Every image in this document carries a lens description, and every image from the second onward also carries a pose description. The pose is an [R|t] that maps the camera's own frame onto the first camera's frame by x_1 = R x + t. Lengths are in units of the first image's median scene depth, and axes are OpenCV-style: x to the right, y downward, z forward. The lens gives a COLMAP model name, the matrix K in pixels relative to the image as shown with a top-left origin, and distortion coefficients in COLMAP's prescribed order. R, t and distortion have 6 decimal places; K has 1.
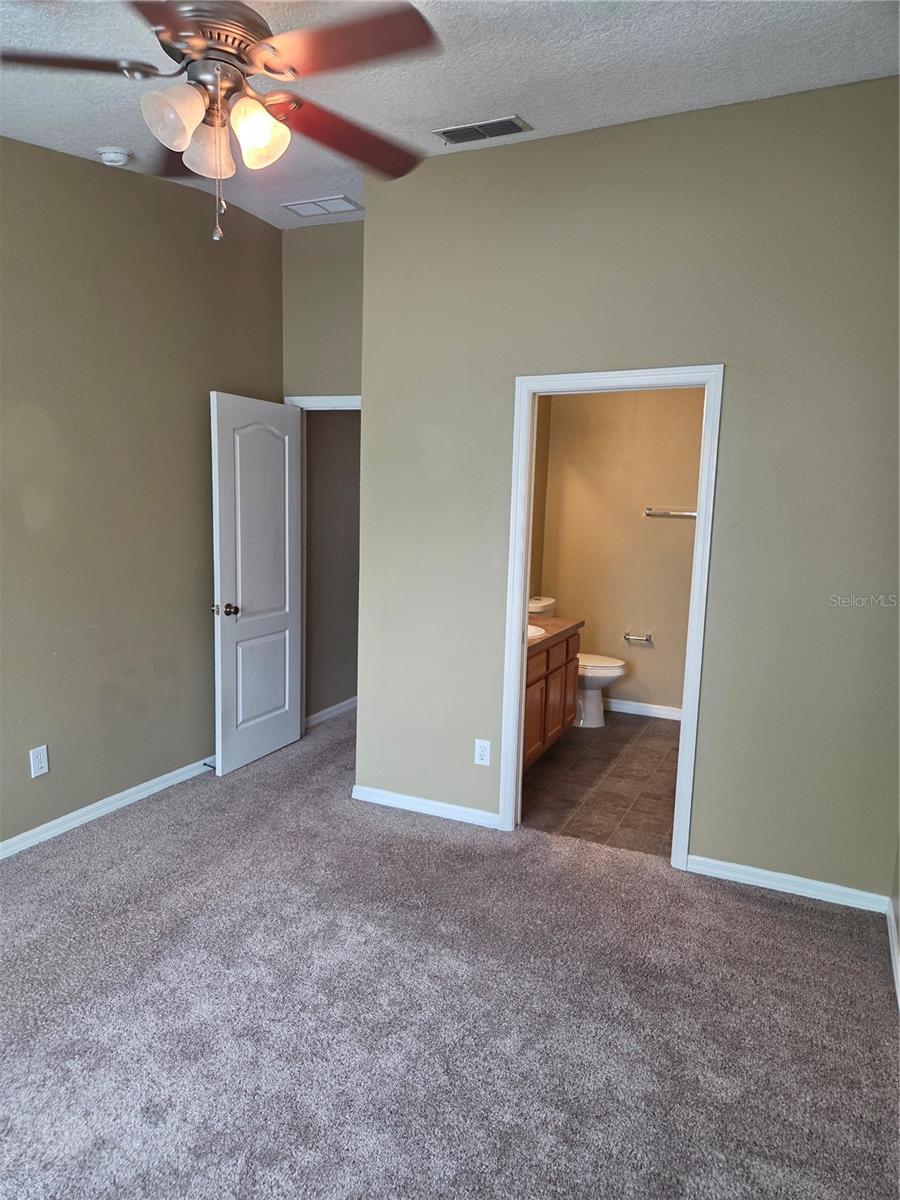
lens RADIAL K [[805.6, 0, 452.4], [0, 805.6, 598.0], [0, 0, 1]] dist [0.038748, -0.052938]
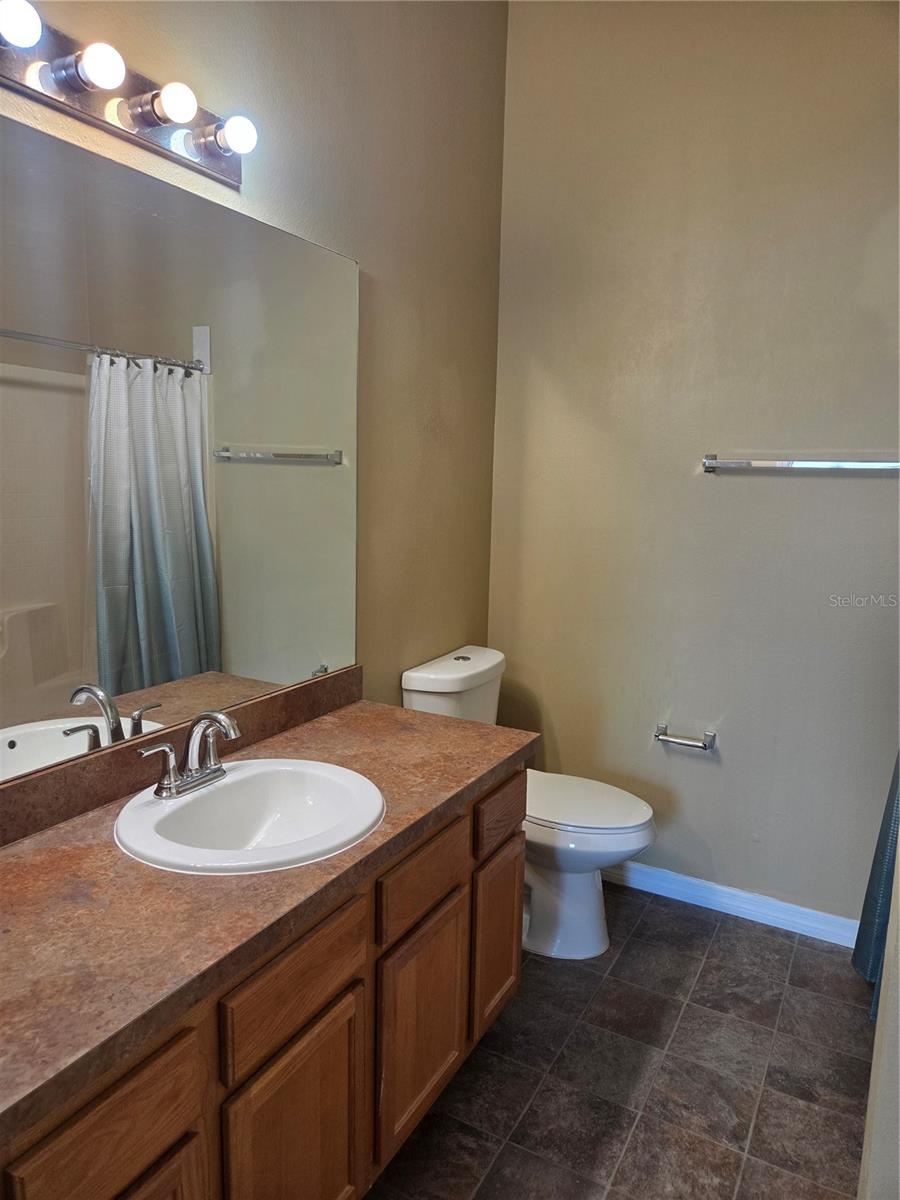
lens RADIAL K [[805.6, 0, 452.4], [0, 805.6, 598.0], [0, 0, 1]] dist [0.038748, -0.052938]
pose [[0.997795, 0.000045, -0.066367, 0.135452], [0.001276, 0.999802, 0.019863, -0.041472], [0.066355, -0.019904, 0.997598, 0.563982]]
